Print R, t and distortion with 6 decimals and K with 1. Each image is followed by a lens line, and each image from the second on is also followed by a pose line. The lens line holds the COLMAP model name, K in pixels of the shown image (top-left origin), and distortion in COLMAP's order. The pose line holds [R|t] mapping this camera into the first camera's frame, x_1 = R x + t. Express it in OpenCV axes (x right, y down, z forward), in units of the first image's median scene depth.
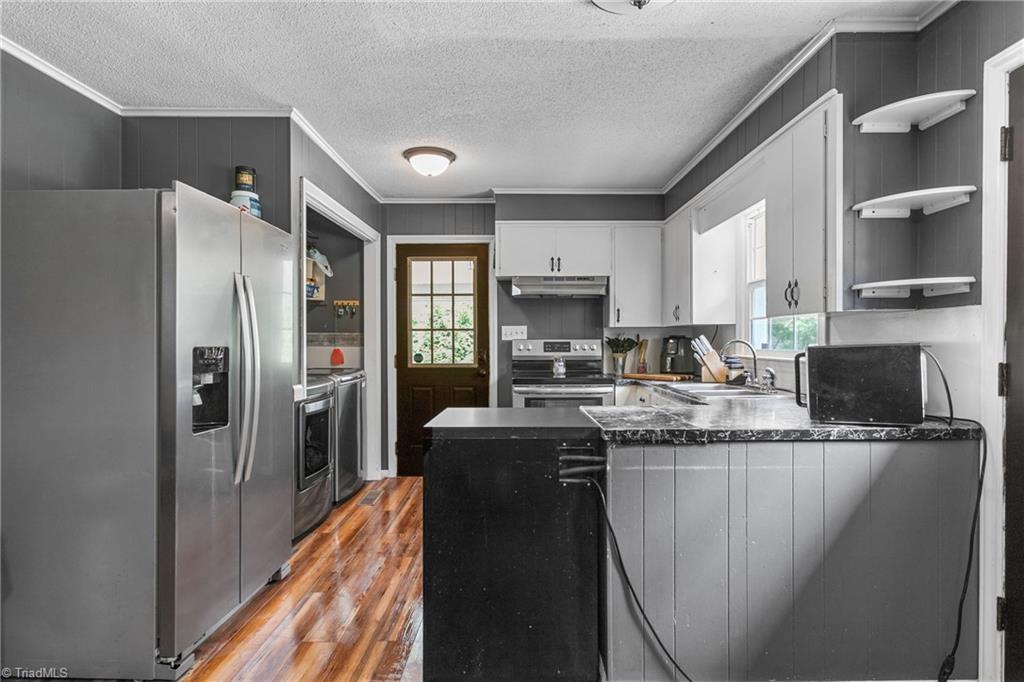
lens RADIAL K [[546.7, 0, 512.7], [0, 546.7, 343.8], [0, 0, 1]] dist [-0.003646, 0.004354]
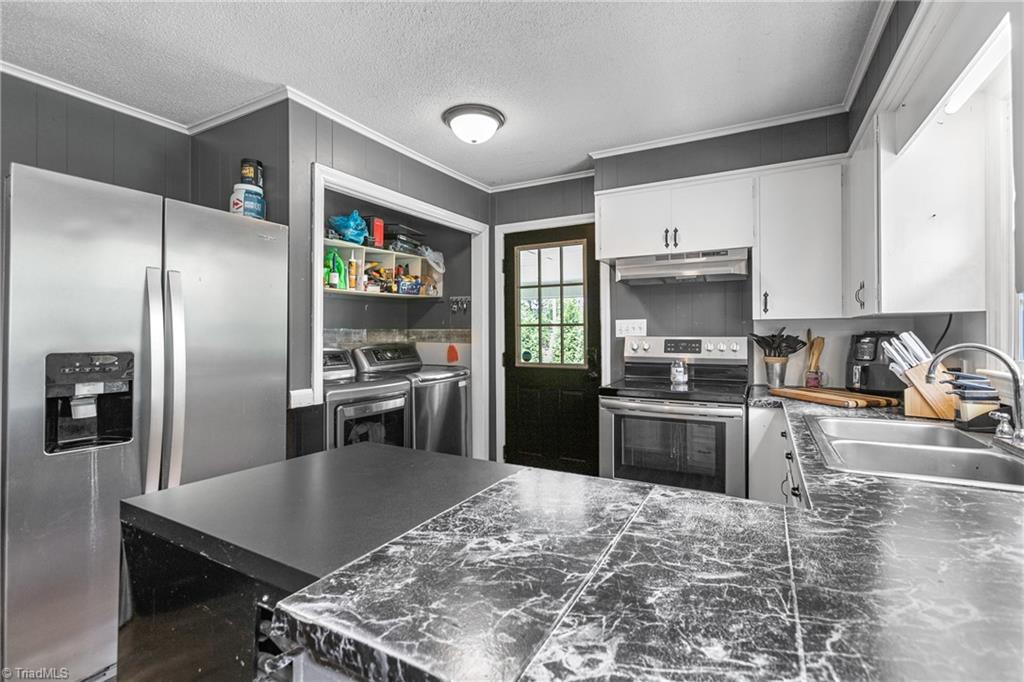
lens RADIAL K [[462.2, 0, 507.3], [0, 462.2, 330.0], [0, 0, 1]] dist [-0.000786, 0.003454]
pose [[0.872625, -0.003683, -0.488377, 0.187135], [-0.000906, 0.999958, -0.009160, -0.011306], [0.488390, 0.008435, 0.872585, 0.323013]]
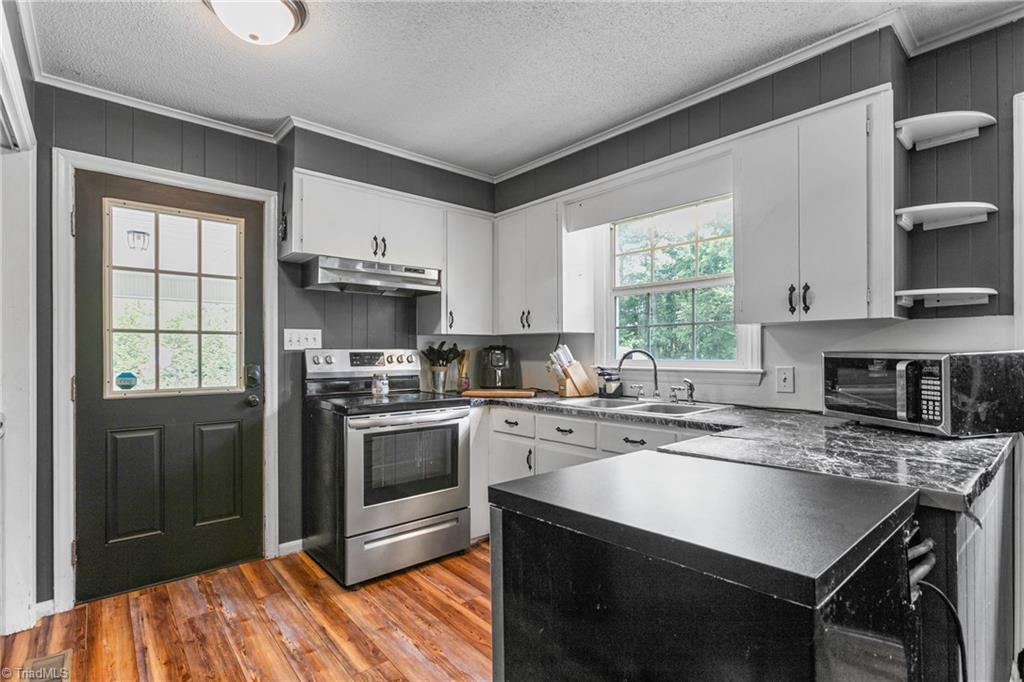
lens RADIAL K [[502.9, 0, 509.8], [0, 502.9, 349.6], [0, 0, 1]] dist [-0.001408, -0.000309]
pose [[0.752282, 0.004872, 0.658824, -0.227357], [0.004560, 0.999910, -0.012601, 0.002293], [-0.658826, 0.012484, 0.752192, 0.369526]]
